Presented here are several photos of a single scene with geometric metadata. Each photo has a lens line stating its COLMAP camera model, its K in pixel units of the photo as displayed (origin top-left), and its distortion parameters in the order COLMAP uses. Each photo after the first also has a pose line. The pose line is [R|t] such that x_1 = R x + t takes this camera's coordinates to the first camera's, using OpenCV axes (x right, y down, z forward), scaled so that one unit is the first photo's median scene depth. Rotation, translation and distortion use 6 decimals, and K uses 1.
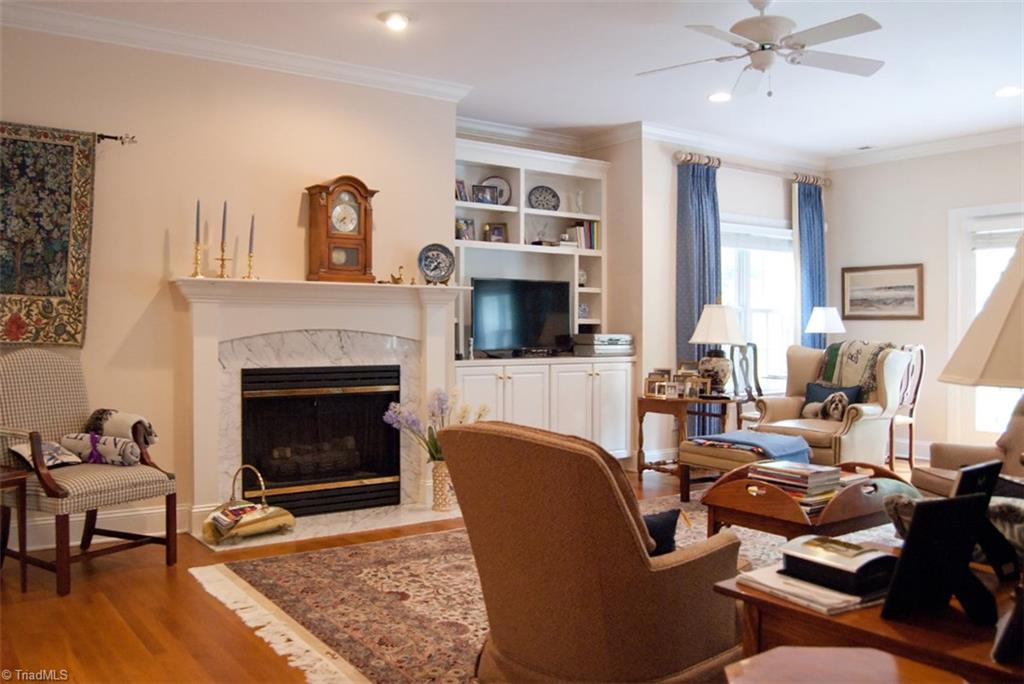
lens RADIAL K [[851.2, 0, 508.2], [0, 851.2, 334.0], [0, 0, 1]] dist [-0.071752, 0.008915]
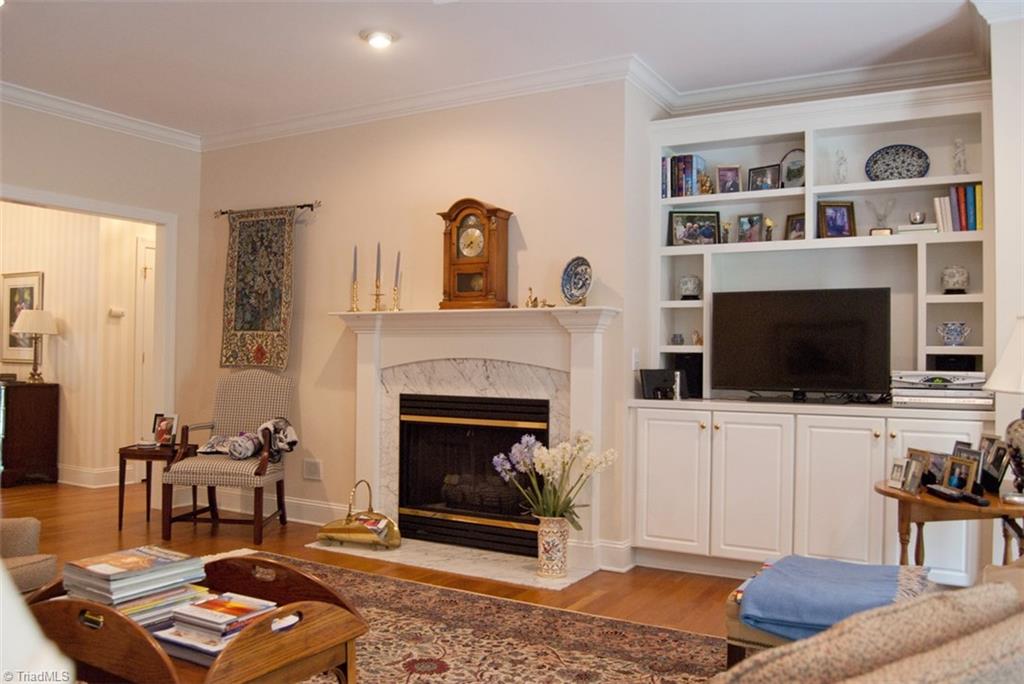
lens RADIAL K [[851.2, 0, 513.6], [0, 851.2, 347.4], [0, 0, 1]] dist [-0.071752, 0.008915]
pose [[0.404148, -0.011621, -0.914620, 0.696238], [-0.018652, 0.999607, -0.020943, 0.001777], [0.914504, 0.025523, 0.403772, 0.646030]]
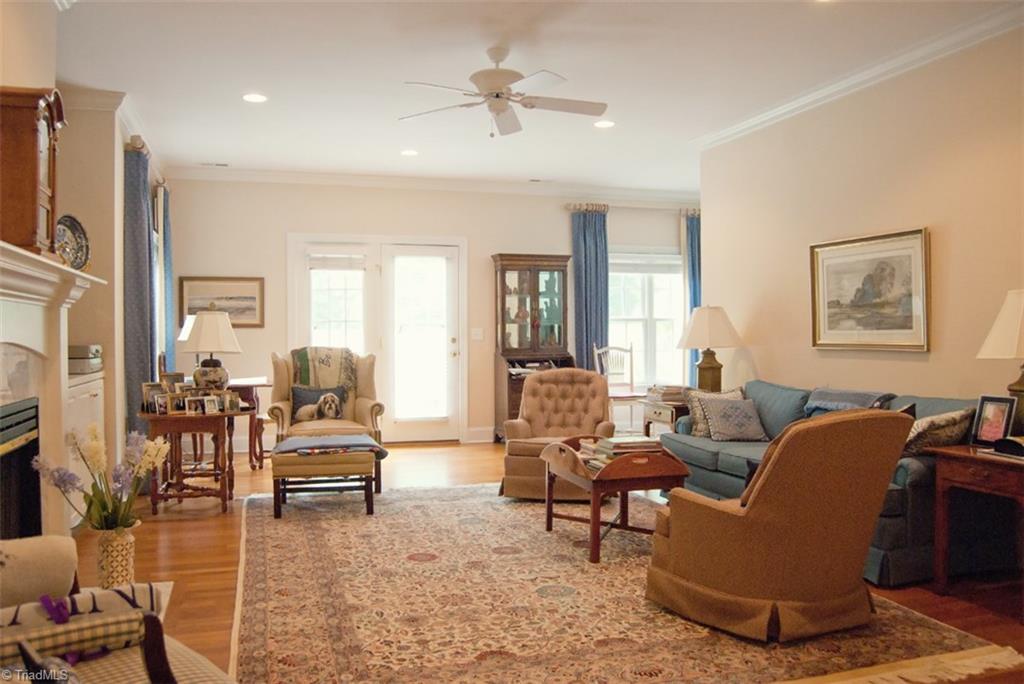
lens RADIAL K [[813.8, 0, 477.1], [0, 813.8, 342.4], [0, 0, 1]] dist [-0.056556, -0.004675]
pose [[0.341850, -0.014318, 0.939645, -0.608750], [0.011477, 0.999873, 0.011061, -0.008512], [-0.939684, 0.007003, 0.341971, 0.504887]]
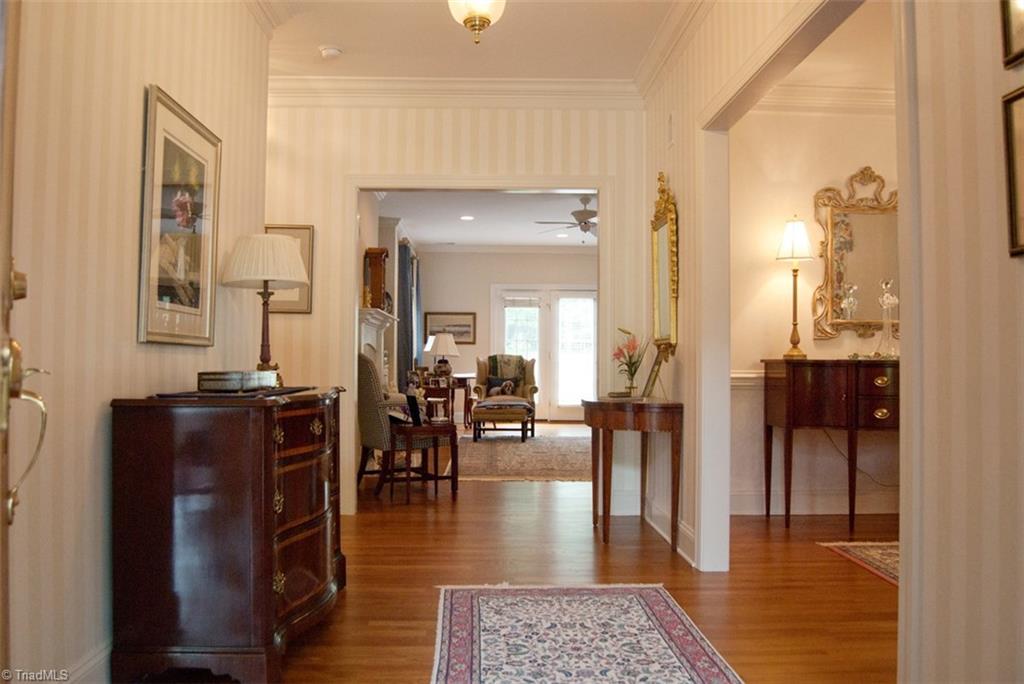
lens RADIAL K [[851.2, 0, 513.4], [0, 851.2, 340.0], [0, 0, 1]] dist [-0.071752, 0.008915]
pose [[0.551090, 0.020284, 0.834199, -1.366310], [0.001673, 0.999676, -0.025413, 0.028158], [-0.834444, 0.015401, 0.550877, -0.088818]]
